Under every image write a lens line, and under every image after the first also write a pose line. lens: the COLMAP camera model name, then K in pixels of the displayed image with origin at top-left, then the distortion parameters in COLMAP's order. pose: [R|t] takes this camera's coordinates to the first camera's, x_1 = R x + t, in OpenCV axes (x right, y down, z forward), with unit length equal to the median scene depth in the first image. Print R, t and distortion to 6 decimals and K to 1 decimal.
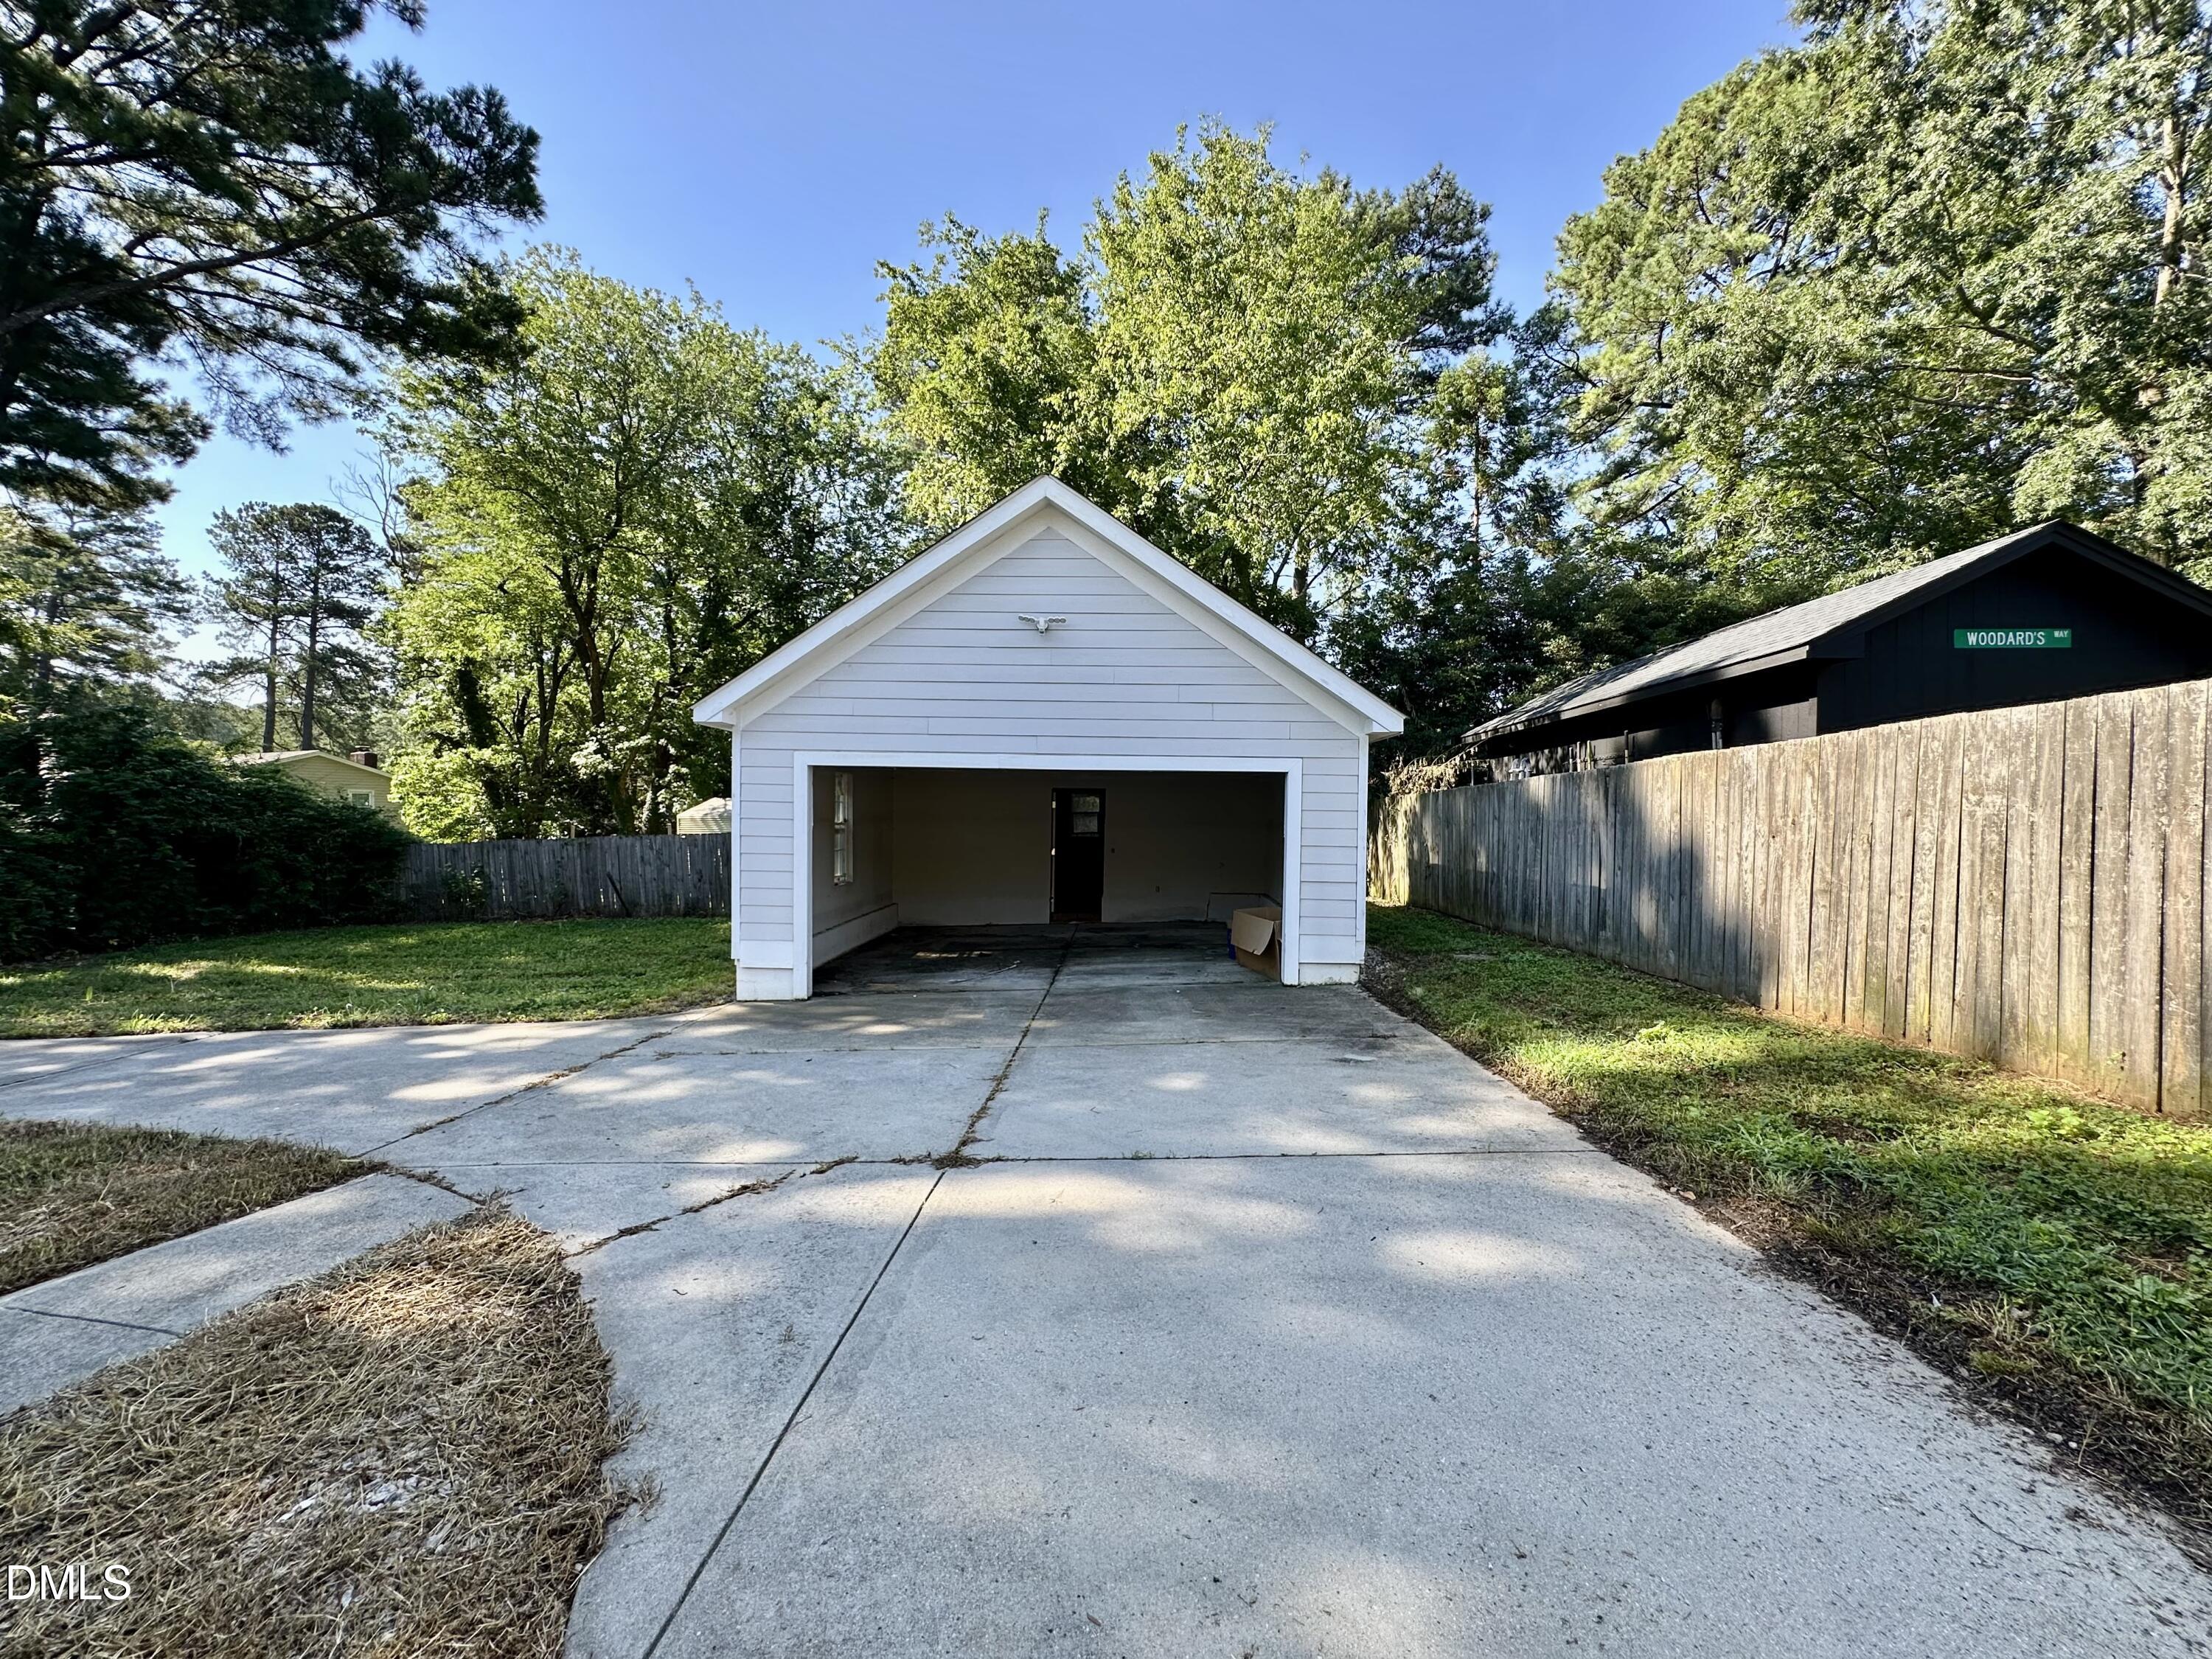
lens RADIAL K [[884.0, 0, 1103.9], [0, 884.0, 832.6], [0, 0, 1]] dist [-0.006335, 0.001001]
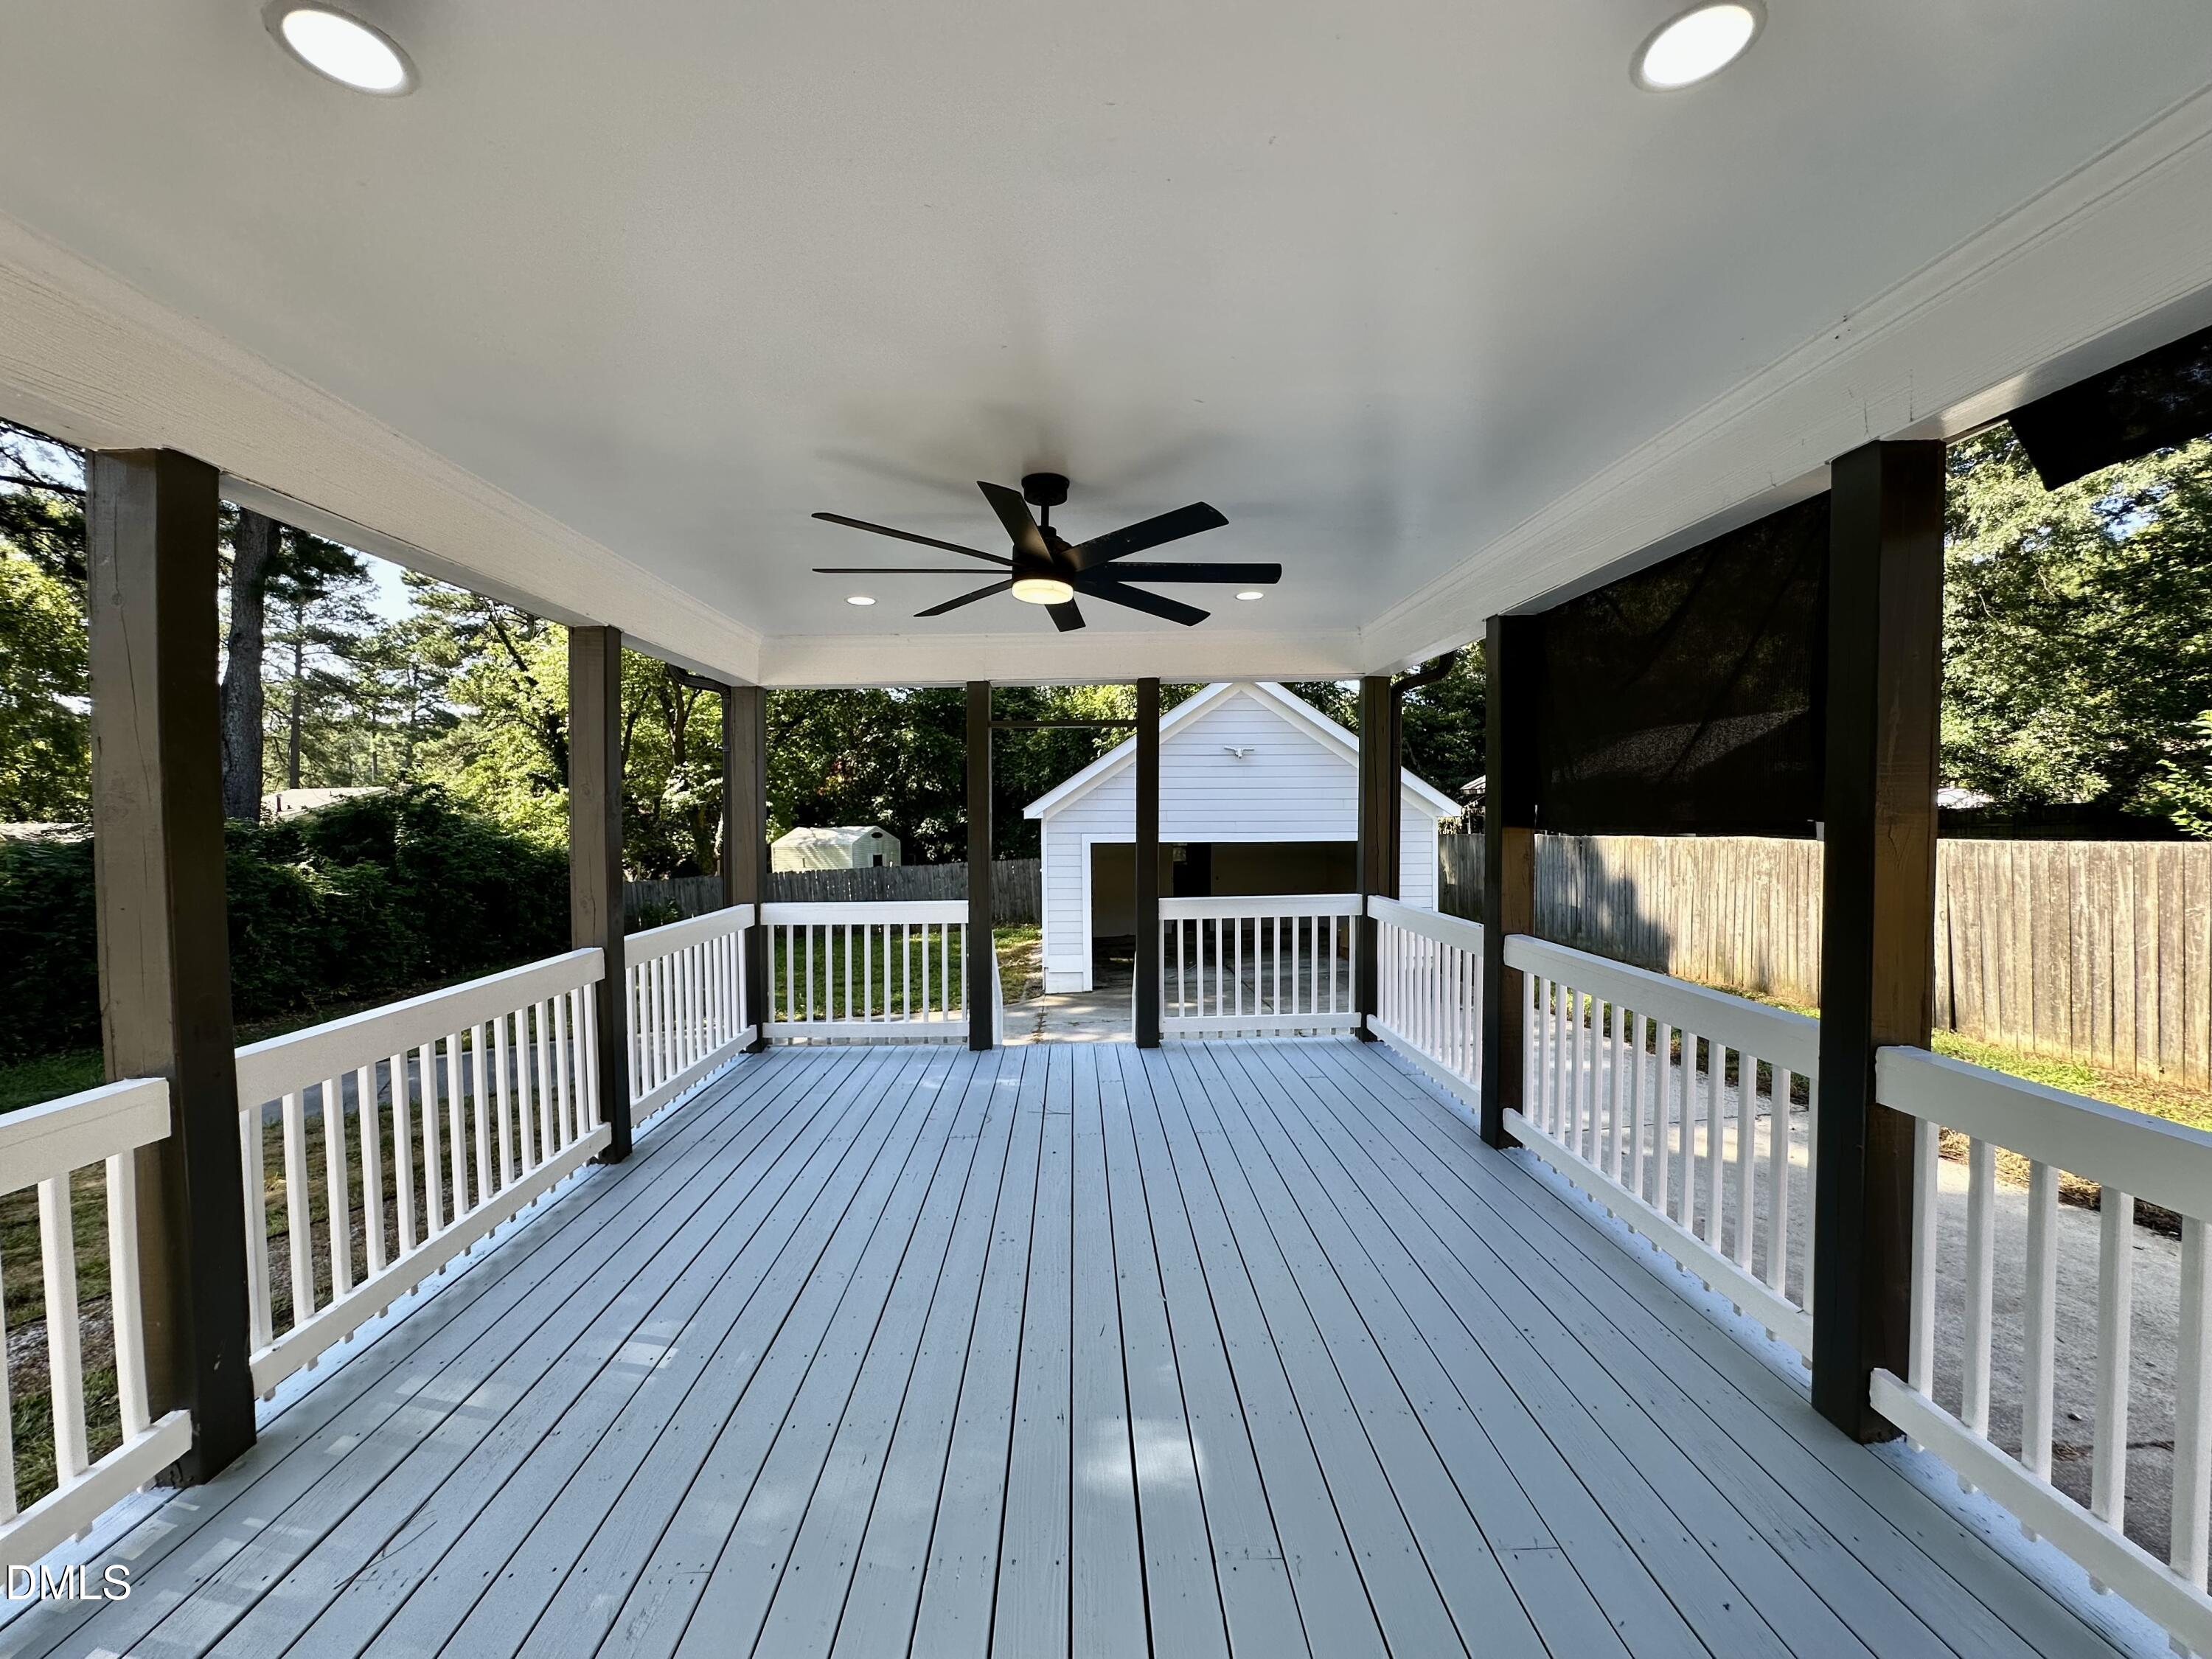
lens RADIAL K [[884.0, 0, 1103.9], [0, 884.0, 832.6], [0, 0, 1]] dist [-0.006335, 0.001001]
pose [[0.996978, -0.024011, 0.073875, -0.466450], [0.023550, 0.999697, 0.007111, -0.114487], [-0.074023, -0.005350, 0.997242, -0.622927]]
